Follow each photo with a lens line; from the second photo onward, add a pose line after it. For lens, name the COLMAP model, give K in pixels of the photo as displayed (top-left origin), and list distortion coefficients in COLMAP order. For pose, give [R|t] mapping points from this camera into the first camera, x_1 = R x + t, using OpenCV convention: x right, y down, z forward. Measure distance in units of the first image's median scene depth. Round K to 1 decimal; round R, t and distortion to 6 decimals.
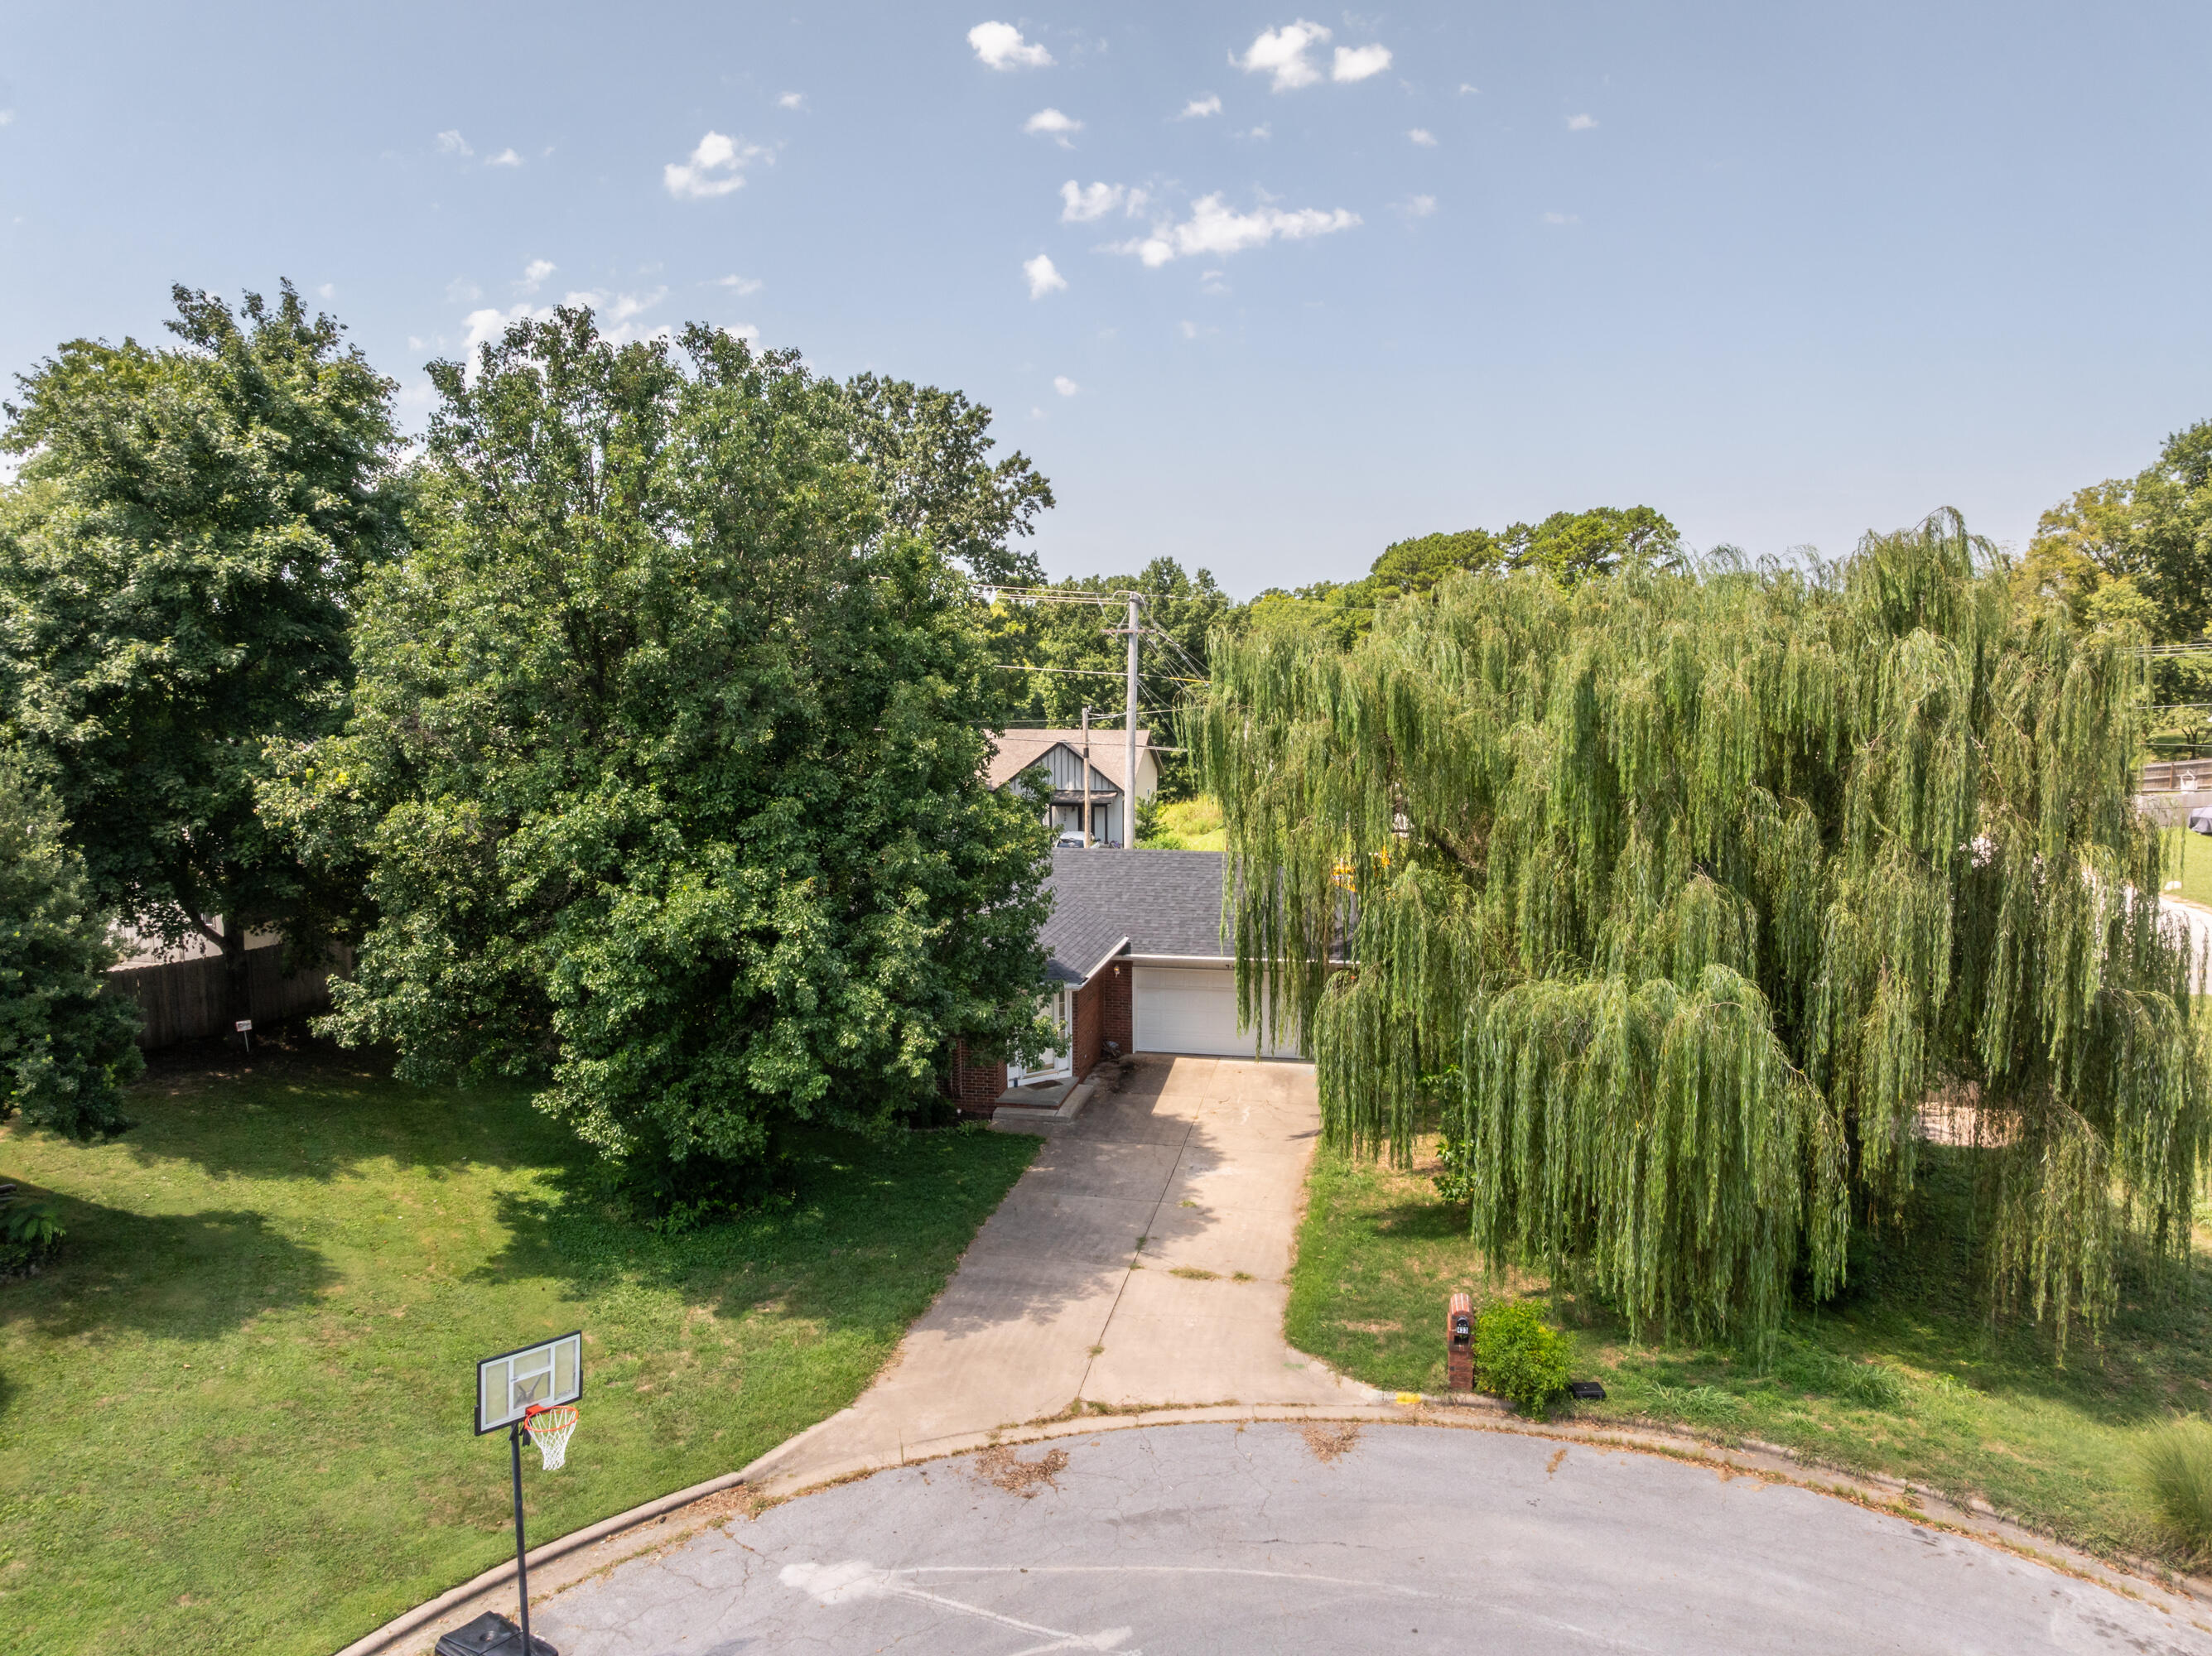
lens RADIAL K [[1560.8, 0, 1110.7], [0, 1560.8, 820.4], [0, 0, 1]] dist [-0.056220, 0.024015]
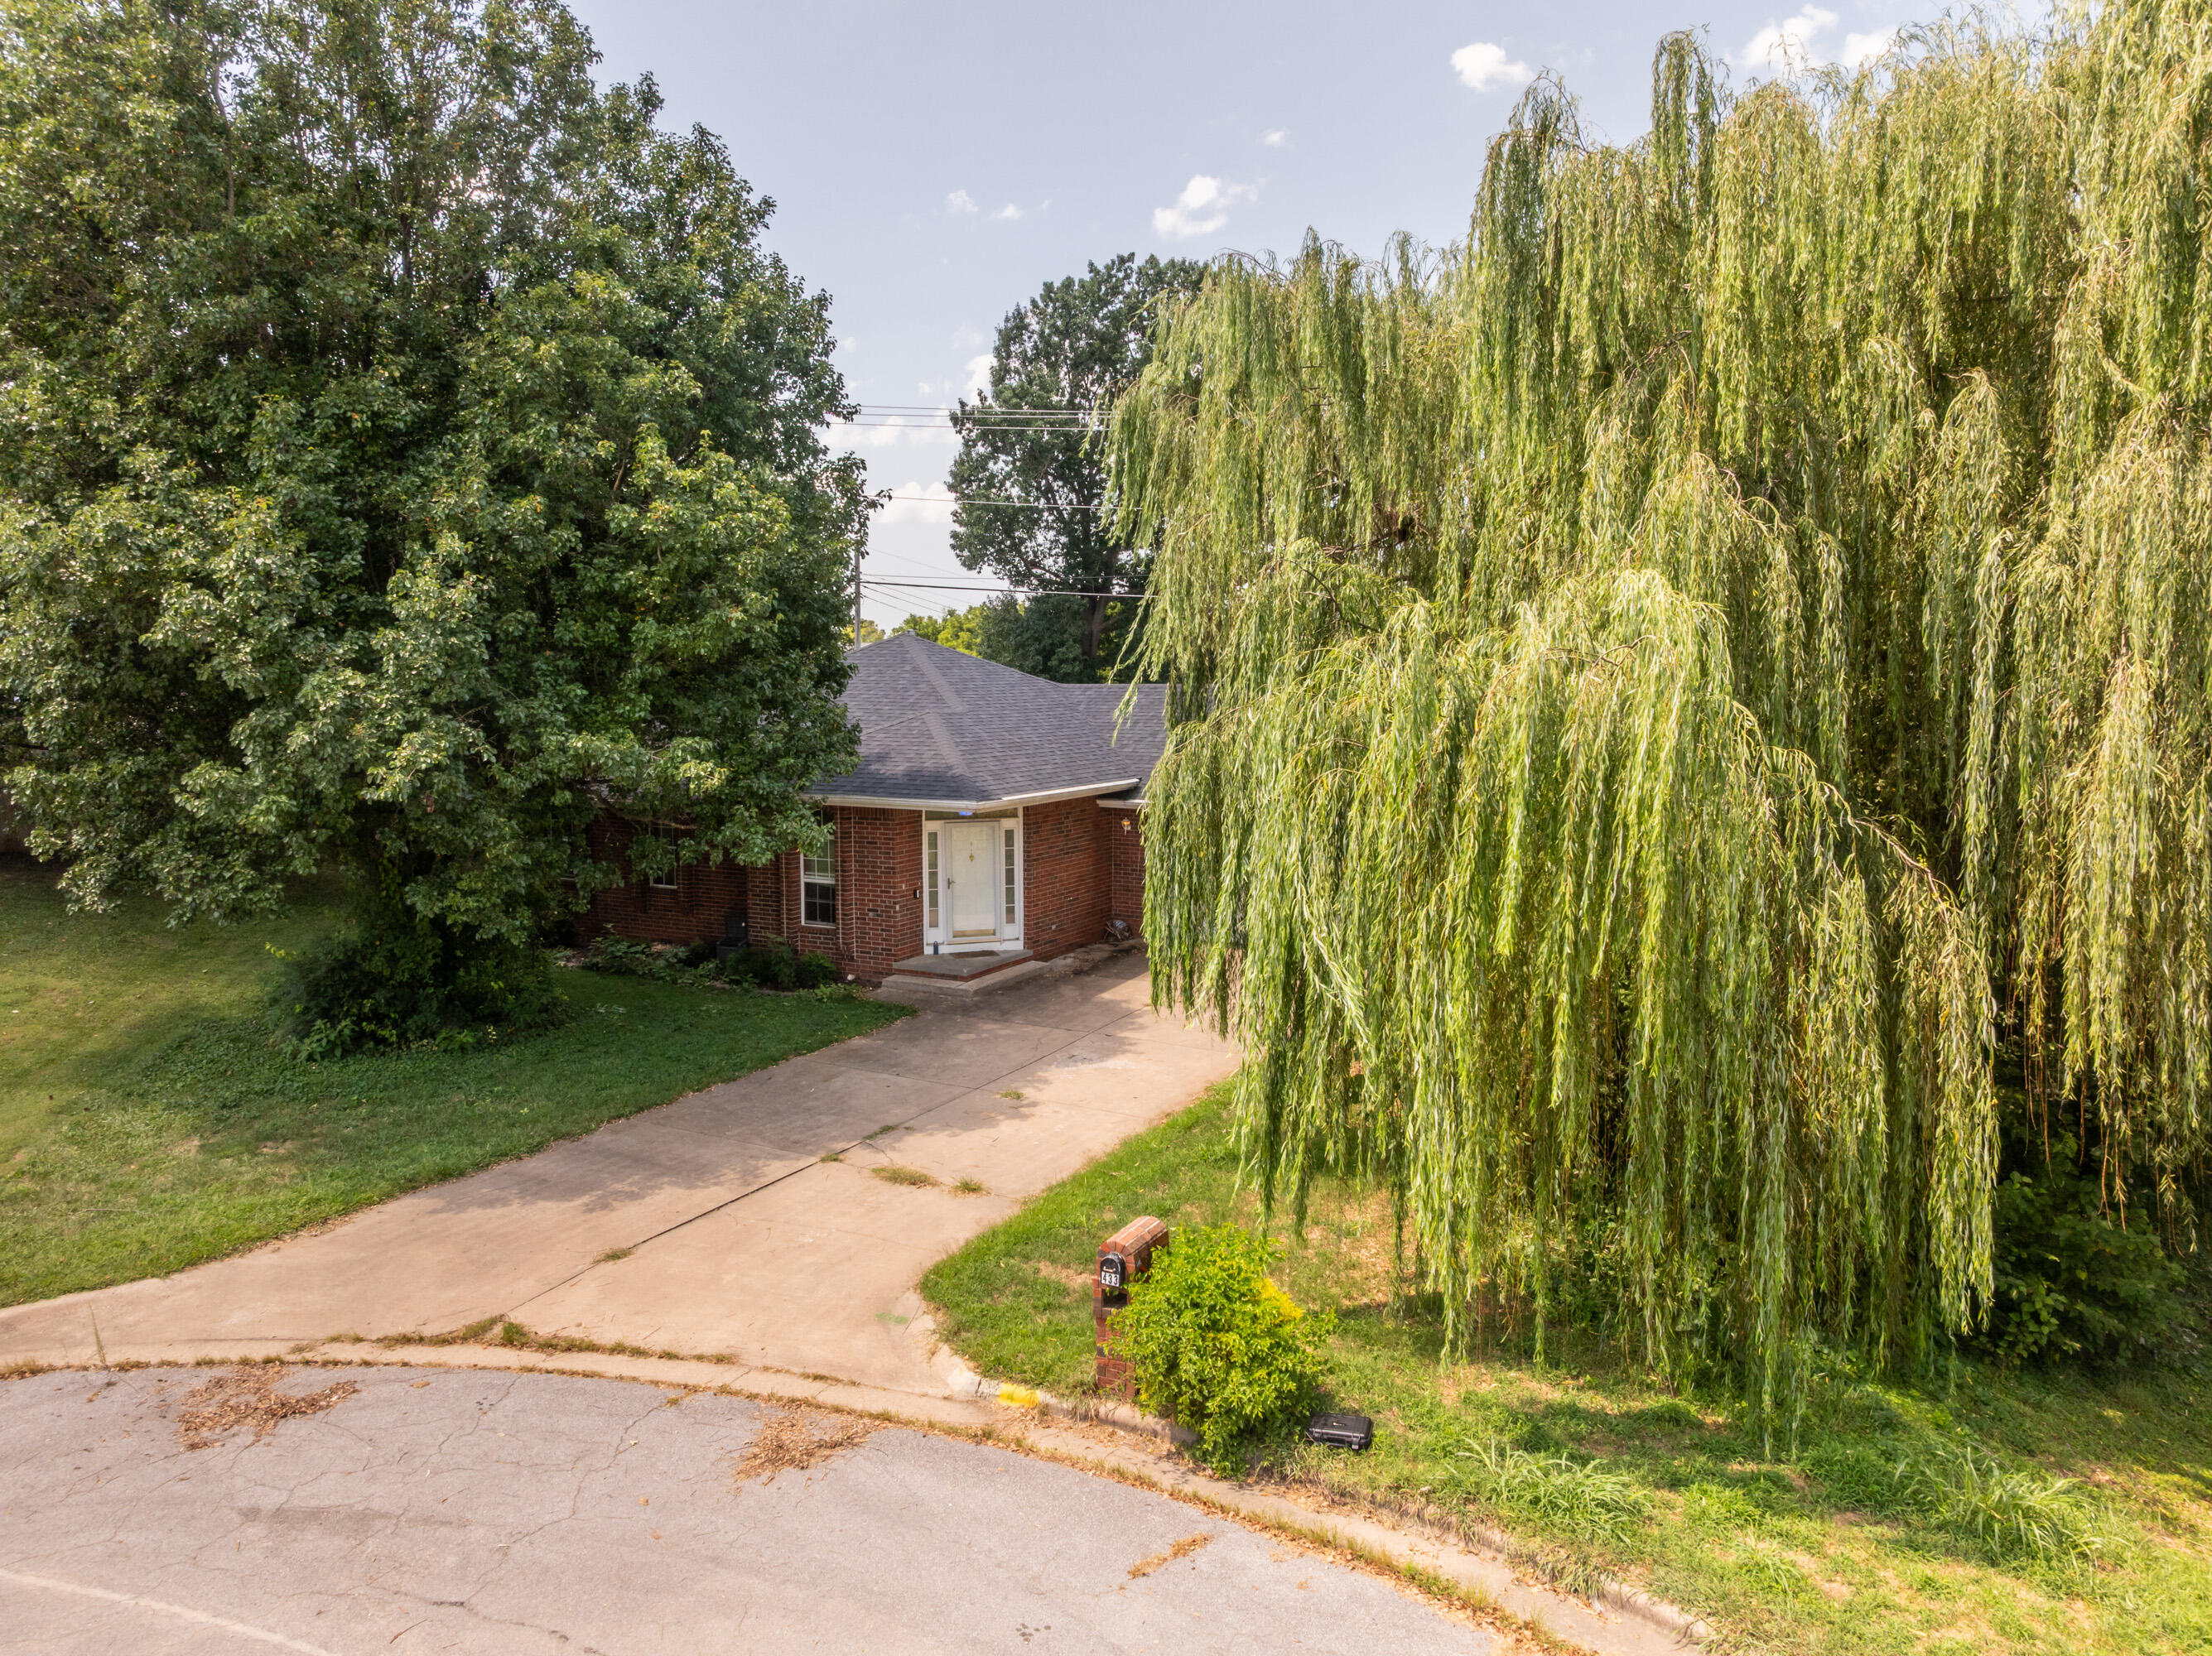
lens RADIAL K [[1560.8, 0, 1109.7], [0, 1560.8, 819.5], [0, 0, 1]] dist [-0.056220, 0.024015]
pose [[0.956851, 0.030452, -0.288978, 0.328130], [-0.035057, 0.999327, -0.010771, 0.157663], [0.288455, 0.020437, 0.957275, 0.434003]]
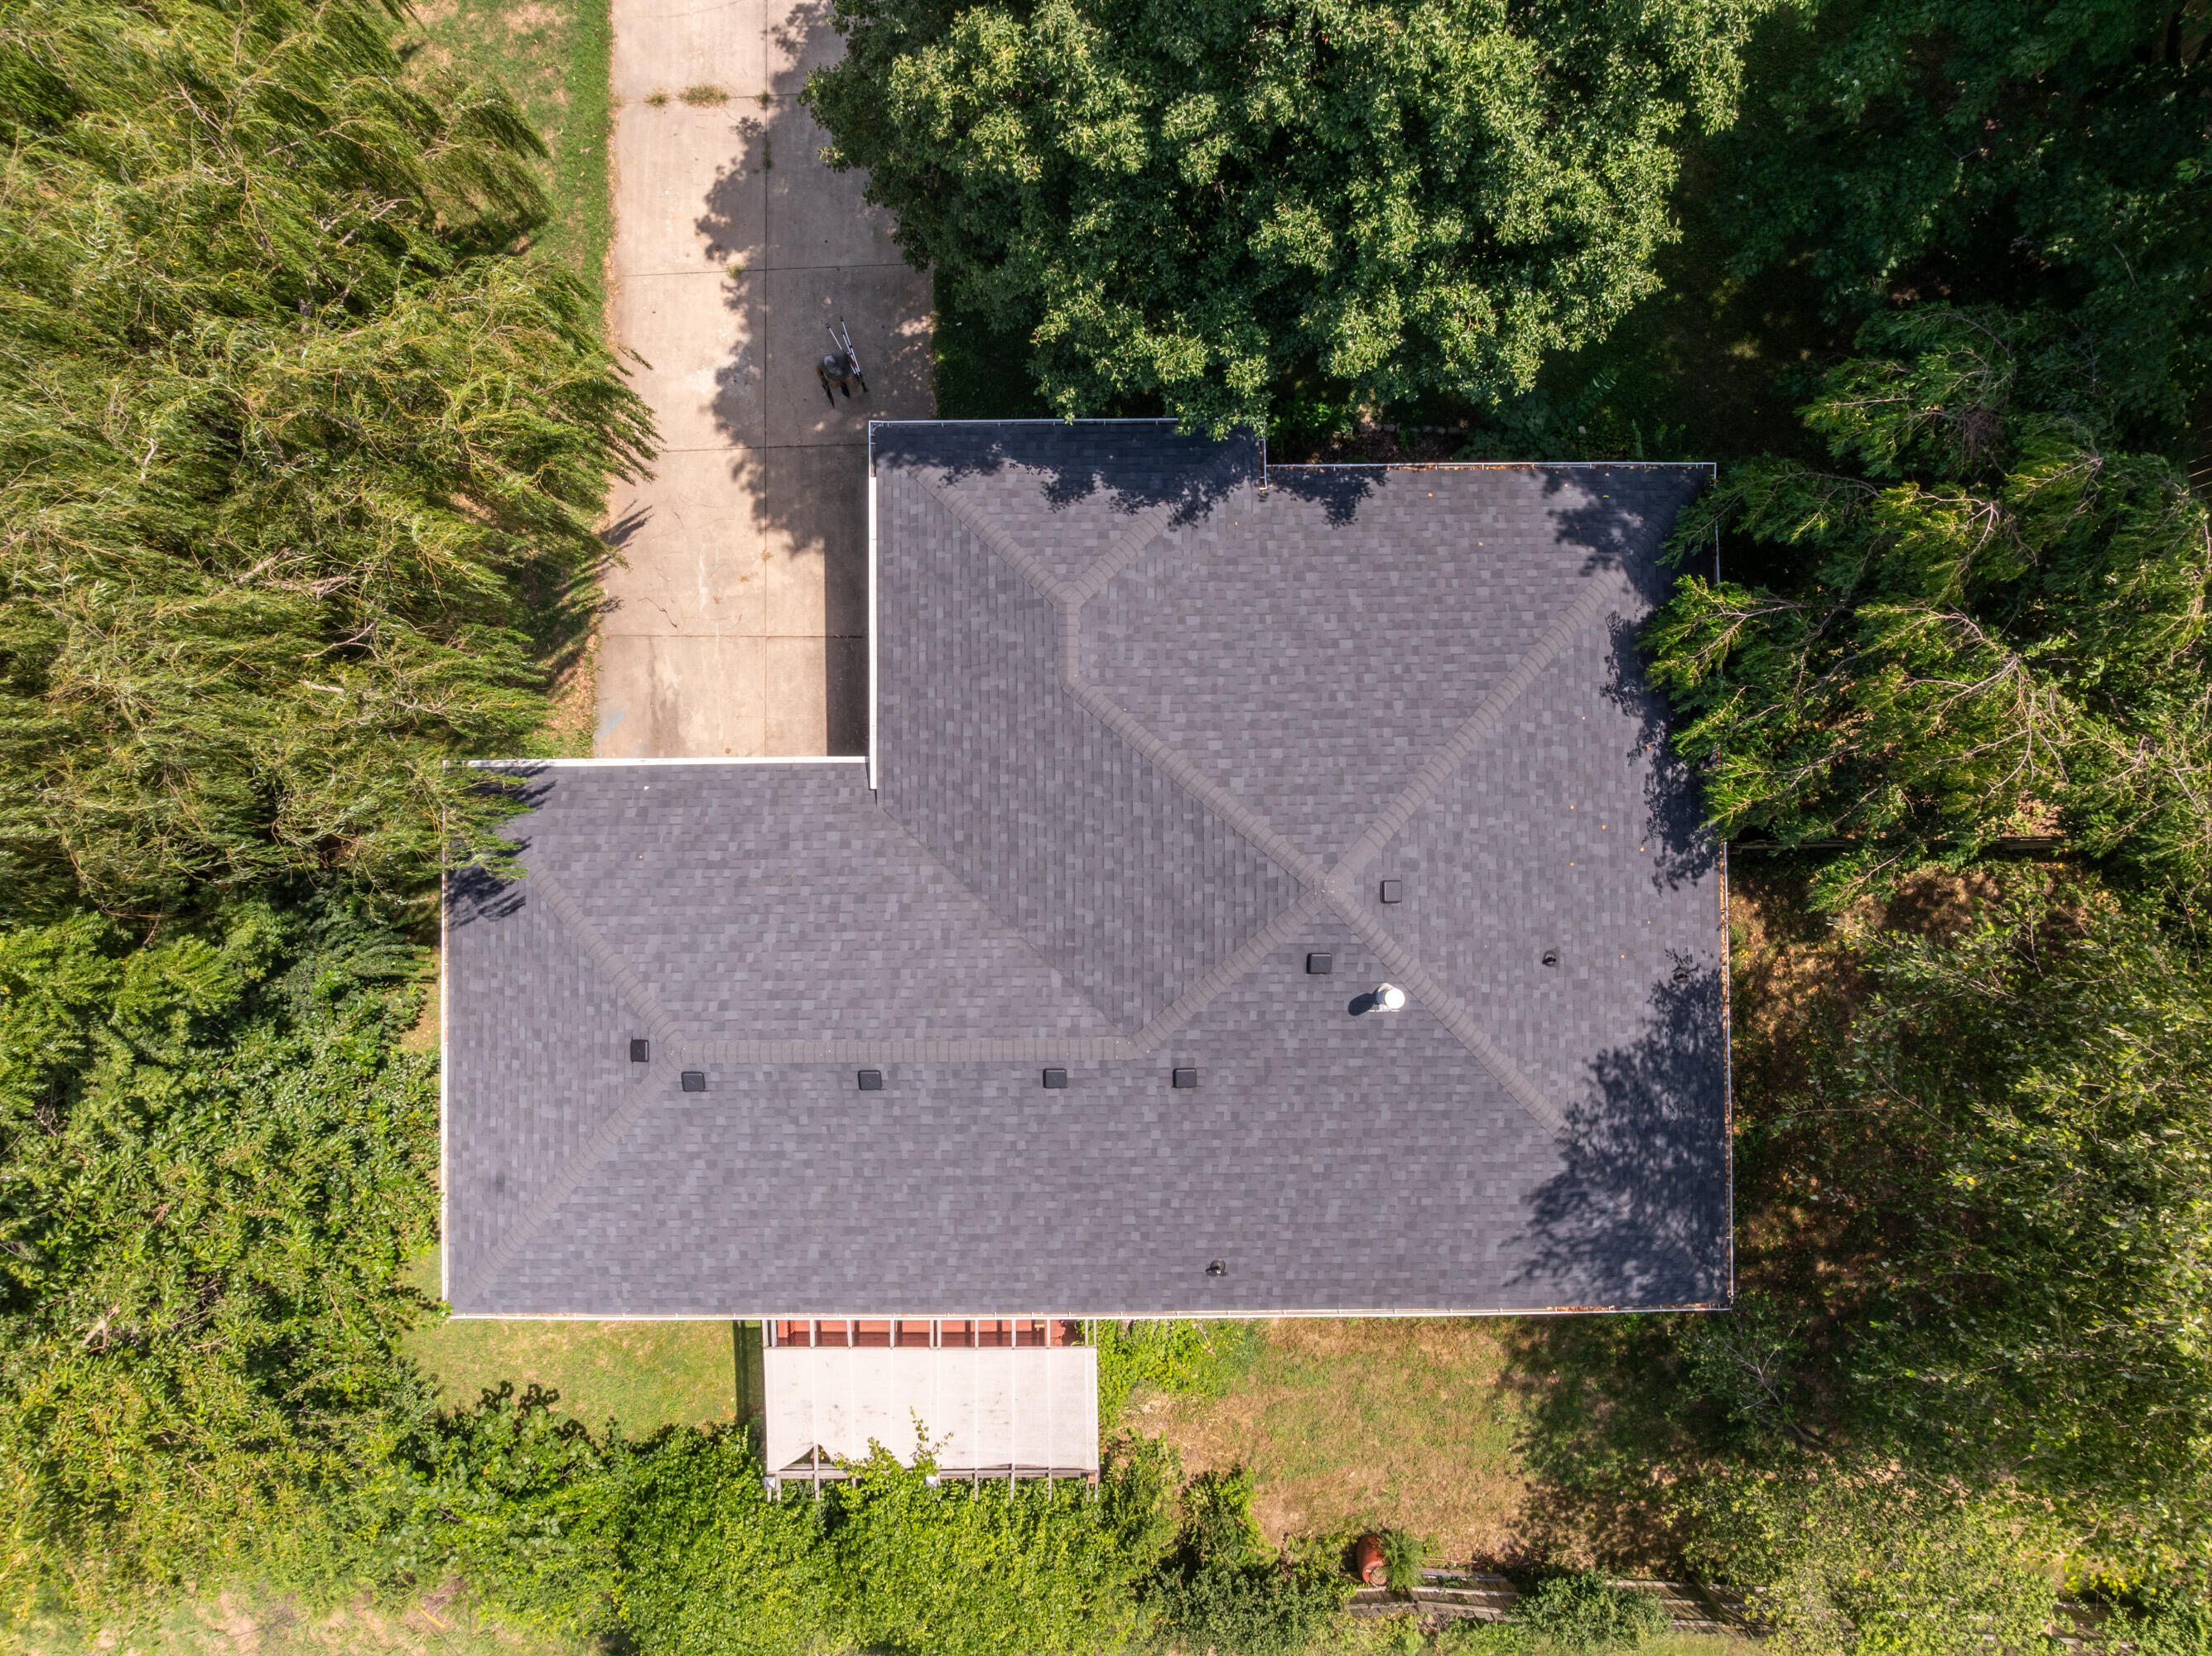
lens RADIAL K [[1560.8, 0, 1100.4], [0, 1560.8, 829.1], [0, 0, 1]] dist [-0.056220, 0.024015]
pose [[-0.979924, 0.198366, -0.020004, -0.091092], [-0.035916, -0.076945, 0.996388, -0.809357], [0.196111, 0.977103, 0.082525, 1.511219]]
